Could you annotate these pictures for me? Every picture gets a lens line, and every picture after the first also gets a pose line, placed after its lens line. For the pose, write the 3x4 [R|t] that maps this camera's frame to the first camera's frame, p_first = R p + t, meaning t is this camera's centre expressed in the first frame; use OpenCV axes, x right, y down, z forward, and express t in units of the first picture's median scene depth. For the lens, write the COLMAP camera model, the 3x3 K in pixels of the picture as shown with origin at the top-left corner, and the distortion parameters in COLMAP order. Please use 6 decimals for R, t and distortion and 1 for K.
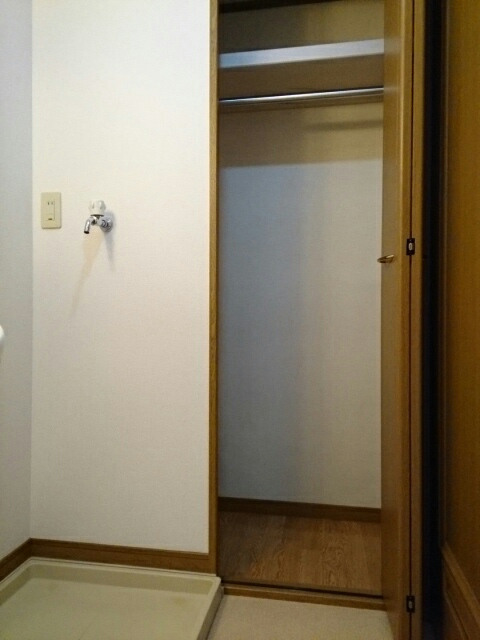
lens RADIAL K [[508.3, 0, 238.0], [0, 508.3, 317.9], [0, 0, 1]] dist [0.058816, -0.004742]
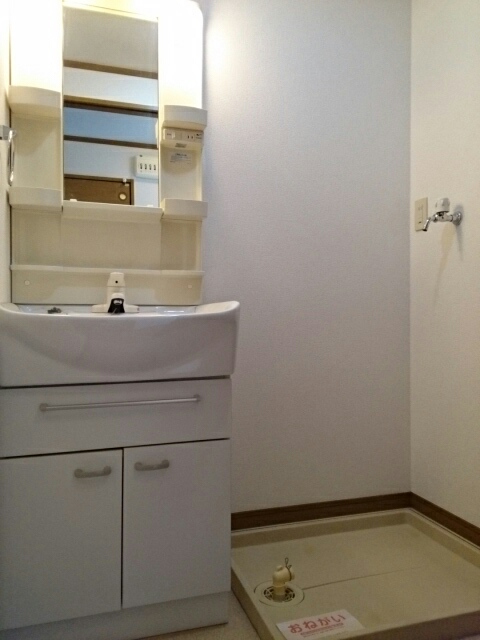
lens RADIAL K [[508.3, 0, 238.1], [0, 508.3, 320.8], [0, 0, 1]] dist [0.058816, -0.004742]
pose [[0.479126, -0.001459, -0.877745, 0.459906], [-0.000613, 0.999998, -0.001996, 0.033526], [0.877746, 0.001494, 0.479124, 0.083110]]
